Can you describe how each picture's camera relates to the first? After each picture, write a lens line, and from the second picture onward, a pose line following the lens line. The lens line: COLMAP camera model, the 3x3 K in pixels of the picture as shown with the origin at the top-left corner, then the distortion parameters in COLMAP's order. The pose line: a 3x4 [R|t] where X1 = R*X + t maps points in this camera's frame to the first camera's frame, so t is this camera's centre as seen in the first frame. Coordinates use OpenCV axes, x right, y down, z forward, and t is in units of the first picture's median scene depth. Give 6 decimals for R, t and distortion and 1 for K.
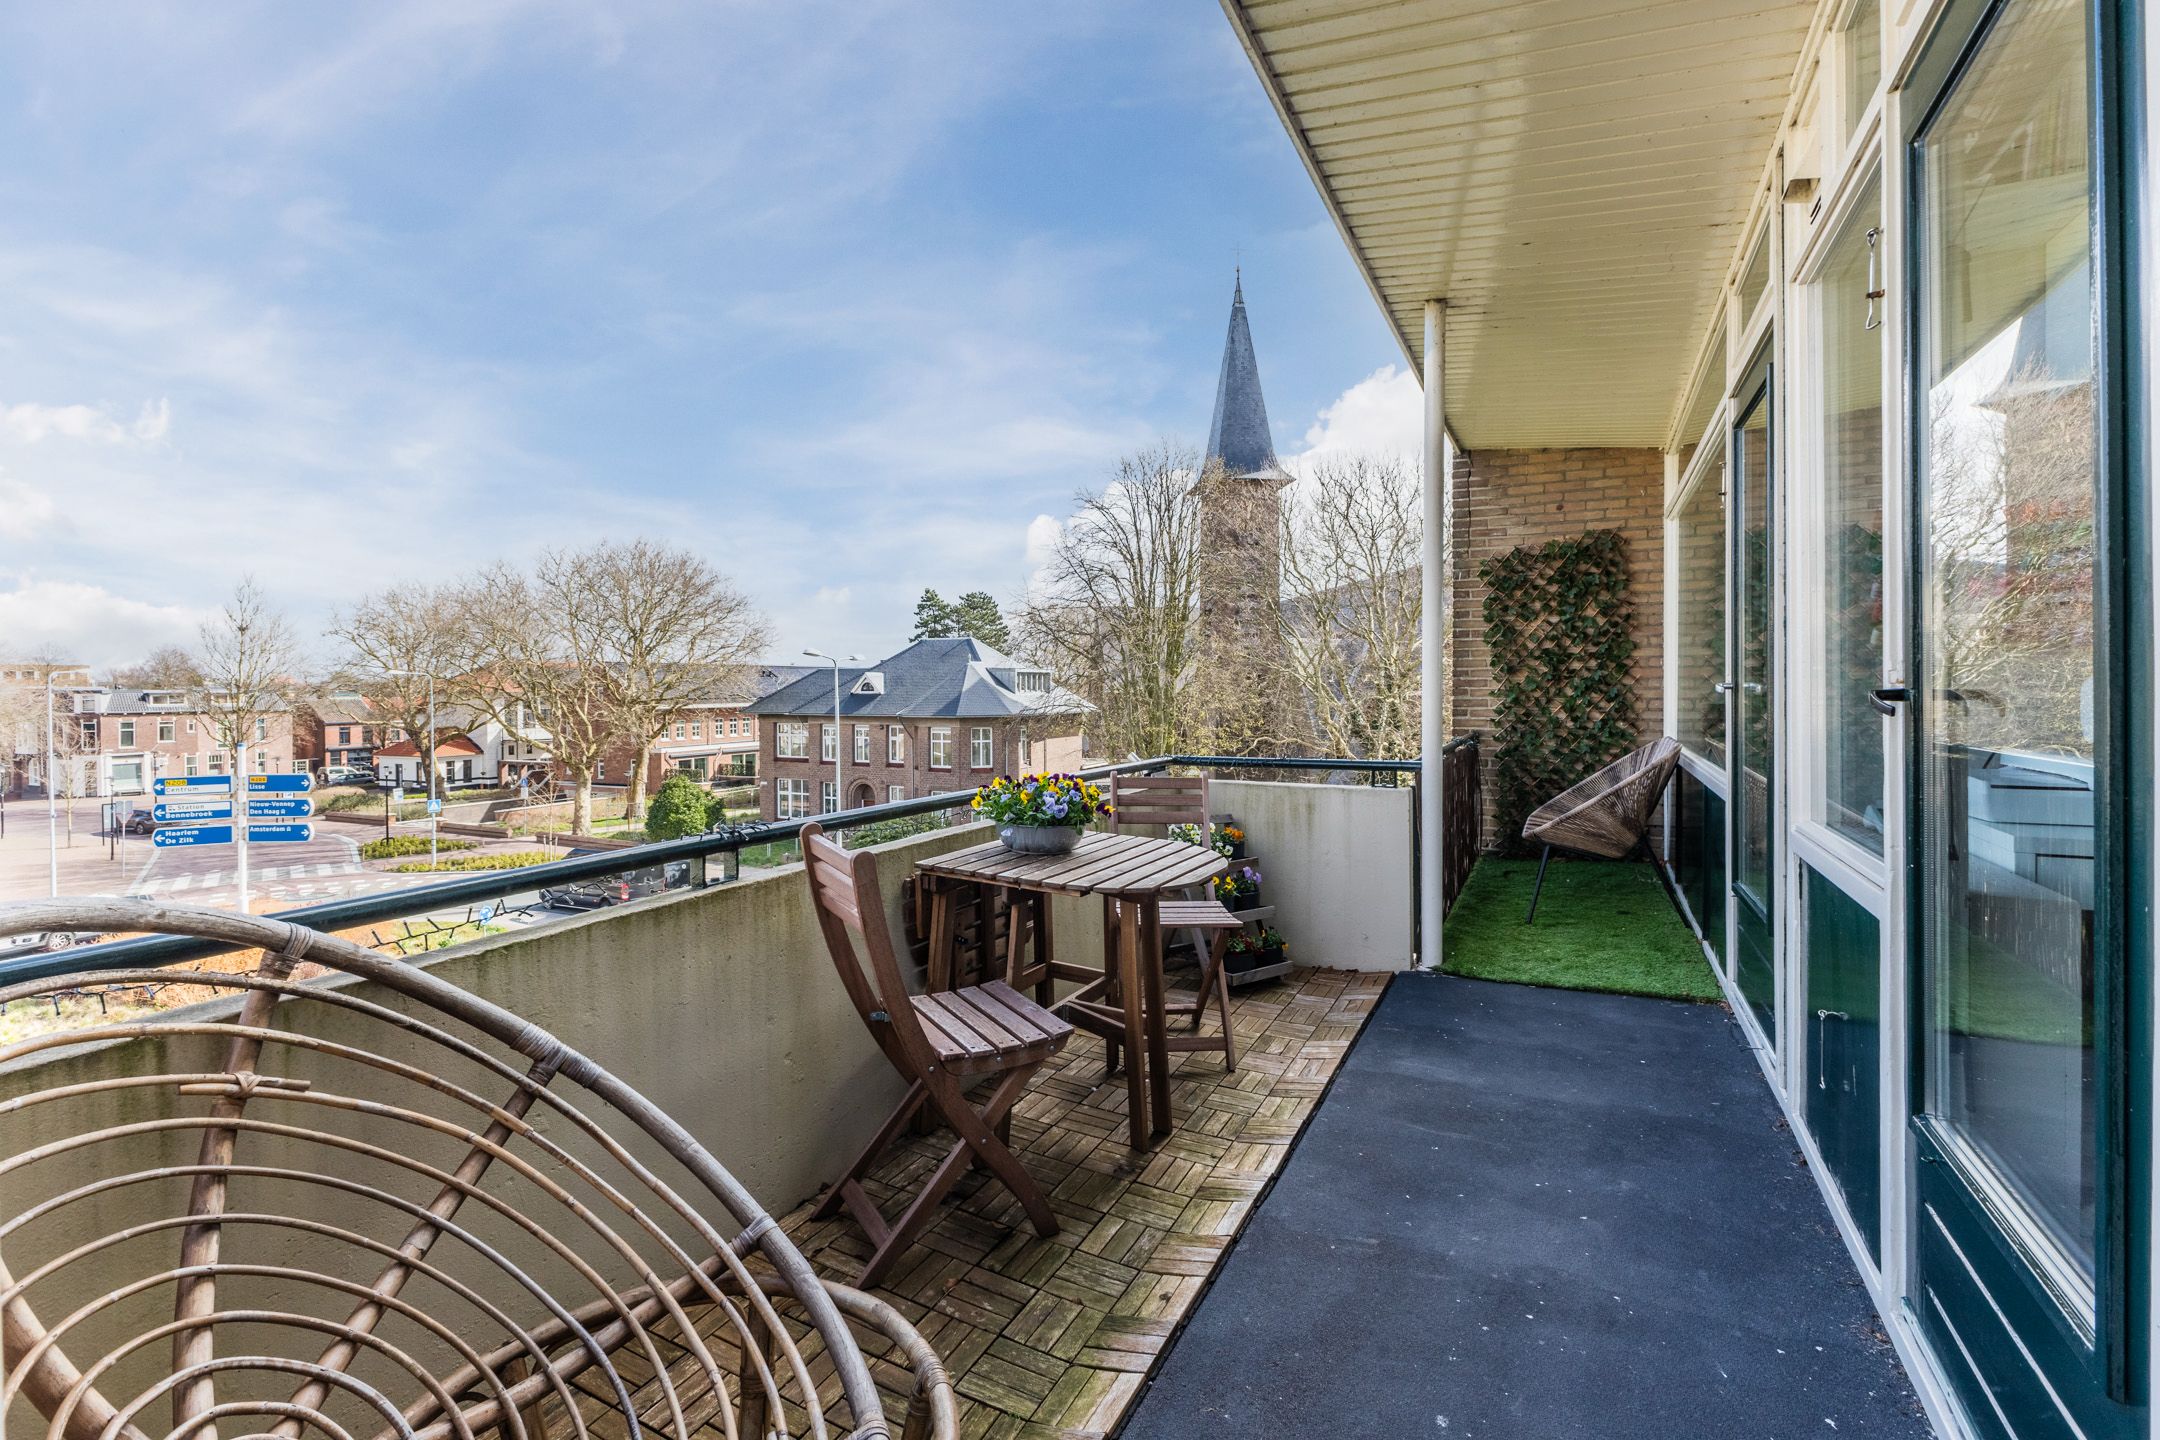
lens RADIAL K [[961.2, 0, 1082.1], [0, 961.2, 700.5], [0, 0, 1]] dist [0.007756, 0.000129]
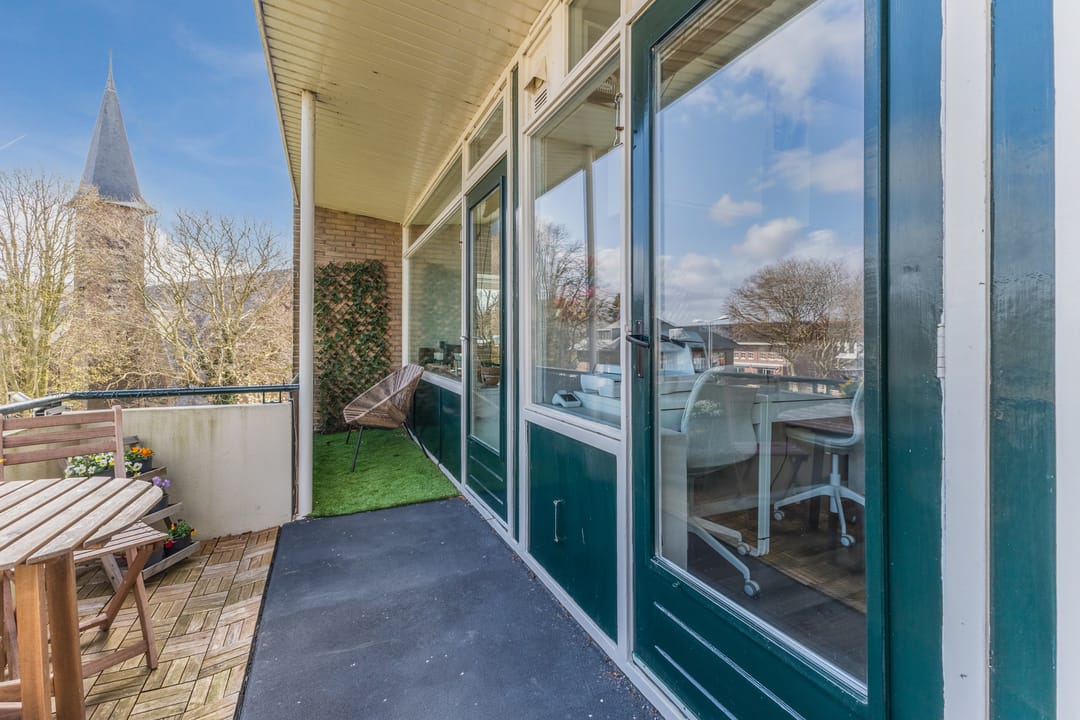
lens RADIAL K [[480.6, 0, 552.0], [0, 480.6, 342.1], [0, 0, 1]] dist [0.007756, 0.000129]
pose [[0.623047, 0.006262, 0.782159, -0.001147], [0.003045, 0.999941, -0.010431, 0.004578], [-0.782179, 0.008880, 0.622991, 0.195341]]
